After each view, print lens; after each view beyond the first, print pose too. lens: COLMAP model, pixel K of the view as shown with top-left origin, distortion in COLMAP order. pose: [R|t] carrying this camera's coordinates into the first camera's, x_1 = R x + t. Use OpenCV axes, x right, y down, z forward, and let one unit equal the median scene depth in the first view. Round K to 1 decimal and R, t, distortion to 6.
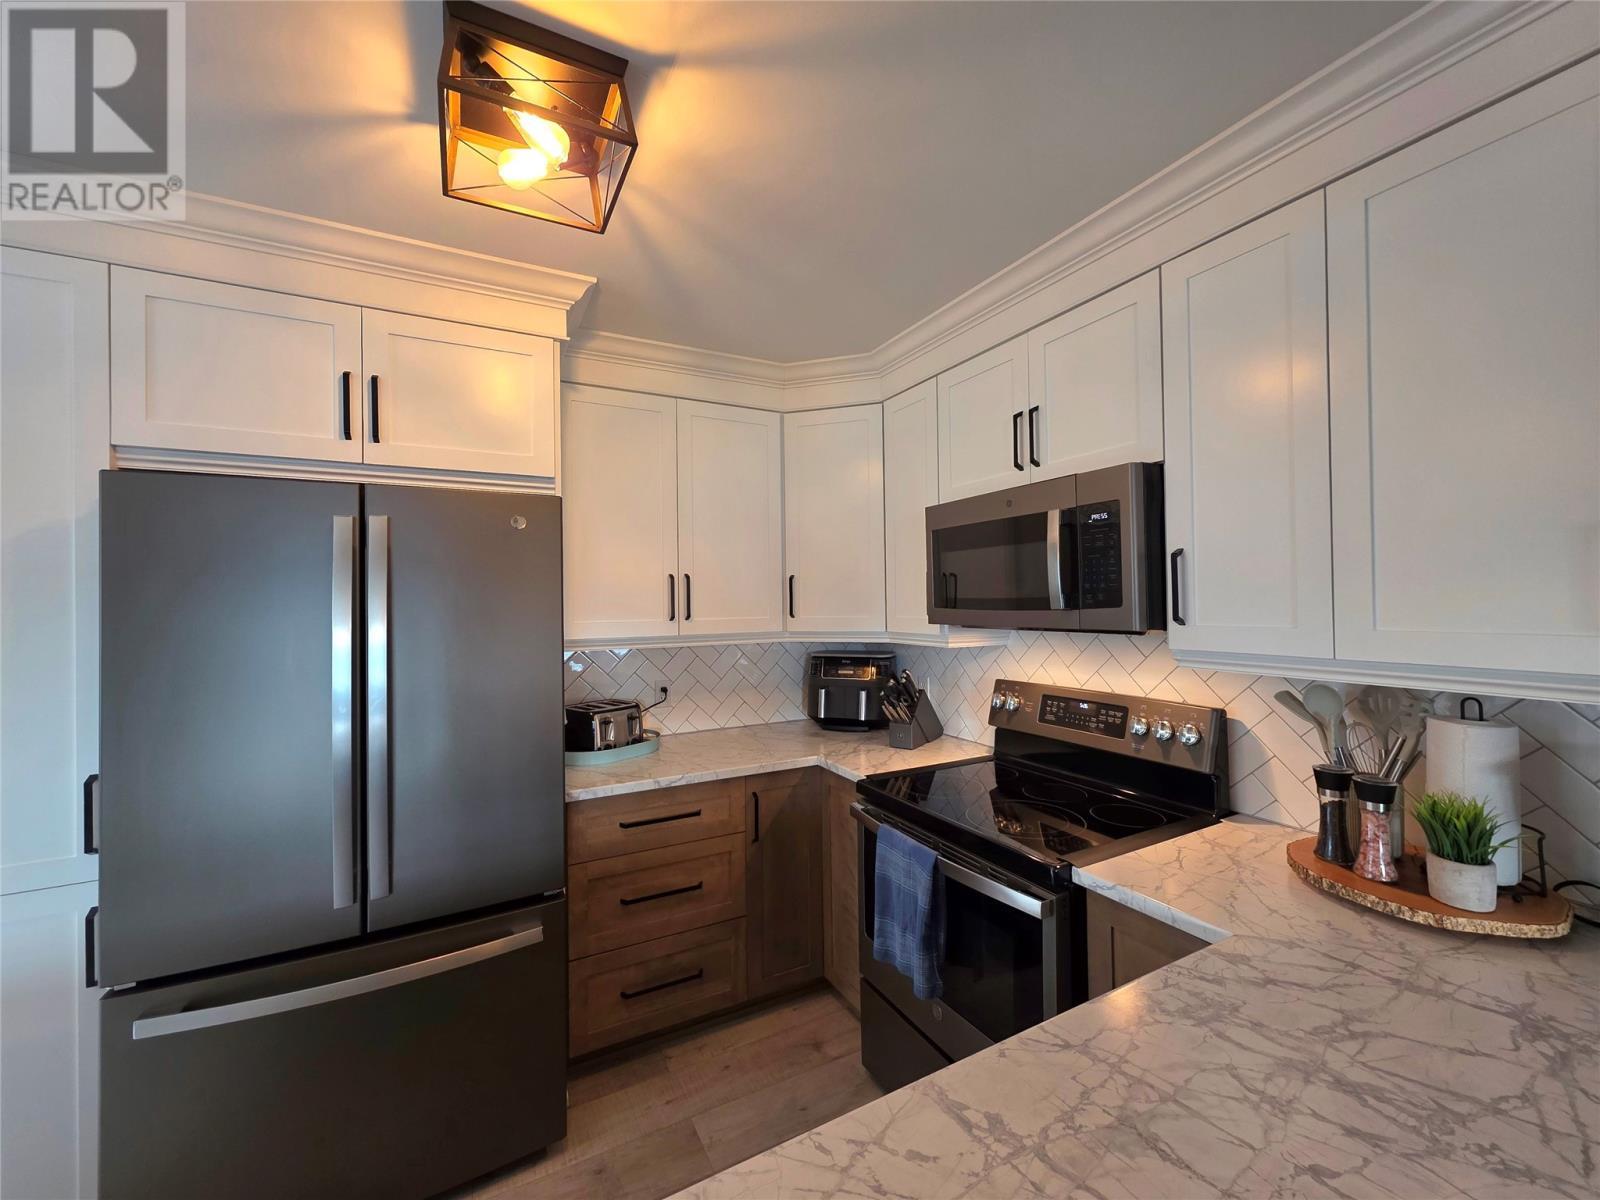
lens RADIAL K [[634.2, 0, 792.1], [0, 634.2, 595.0], [0, 0, 1]] dist [0.005325, 0.000074]
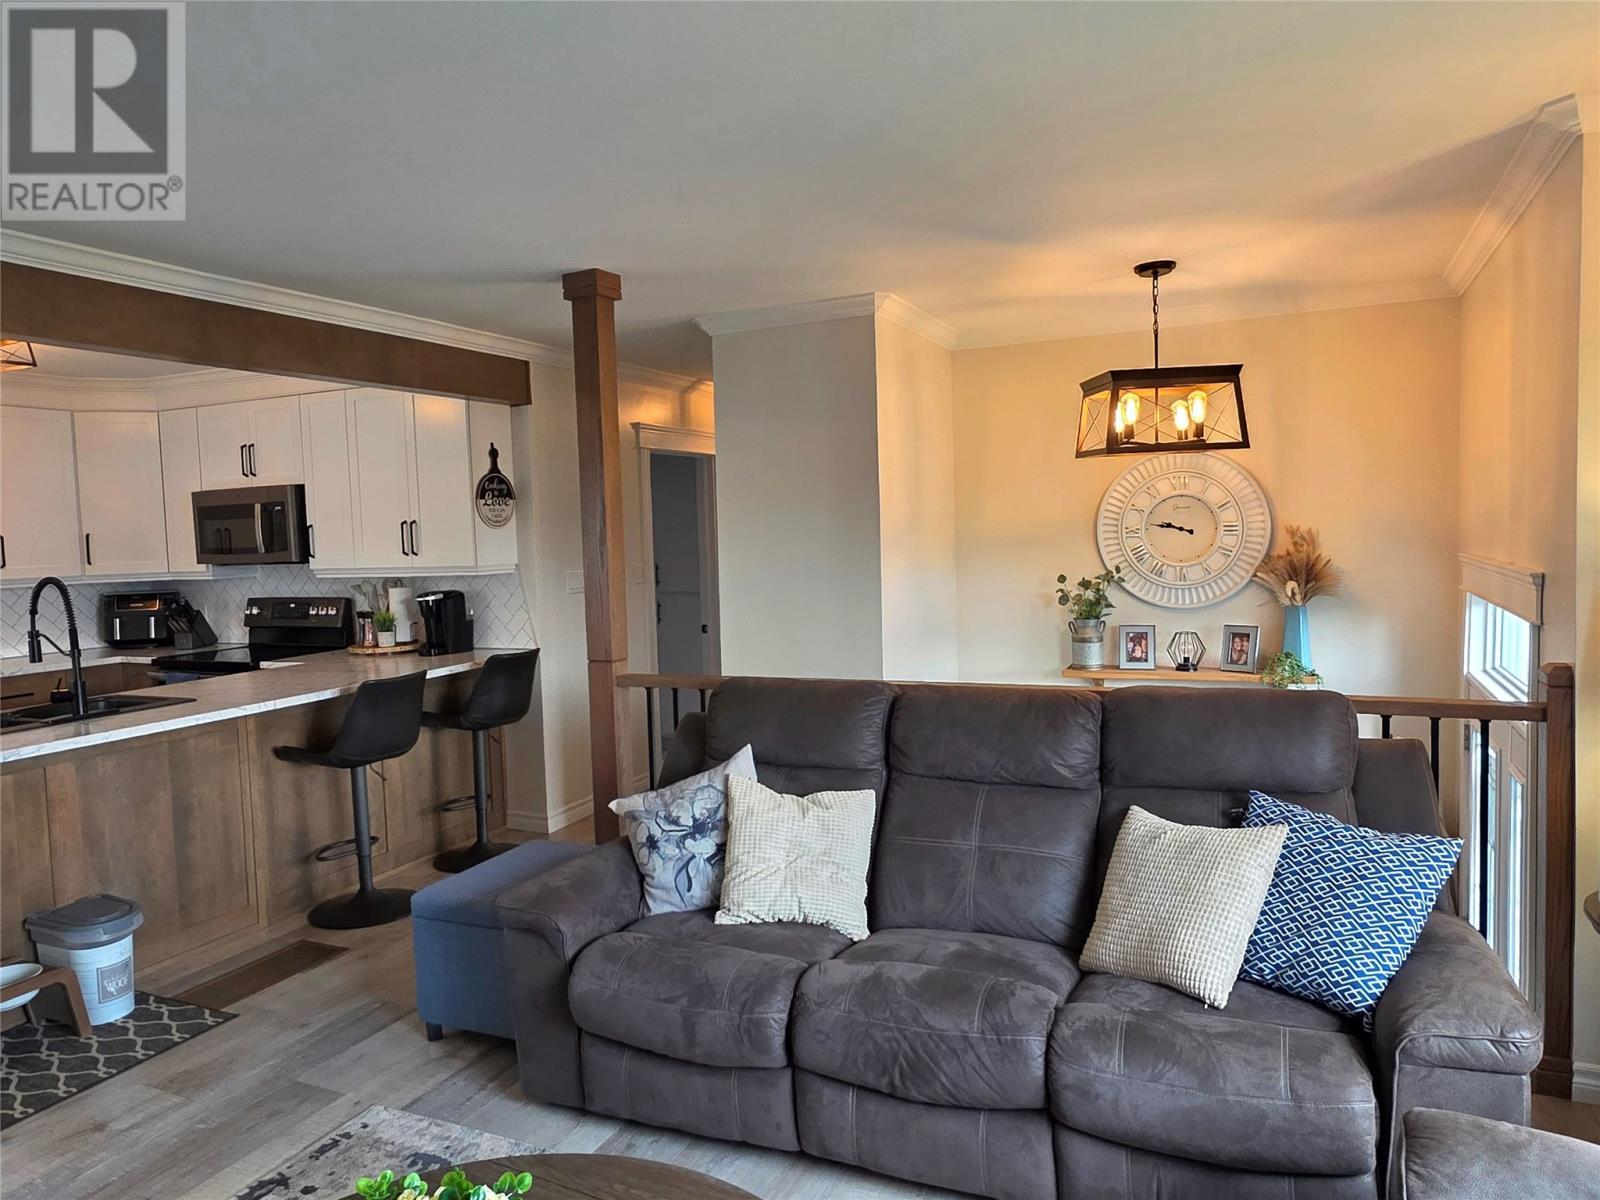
lens RADIAL K [[1080.8, 0, 775.7], [0, 1080.8, 590.9], [0, 0, 1]] dist [0.006579, -0.002491]
pose [[0.799989, -0.047631, 0.598121, -0.293969], [0.017774, 0.998288, 0.055724, -0.016373], [-0.599752, -0.033948, 0.799466, -2.371496]]
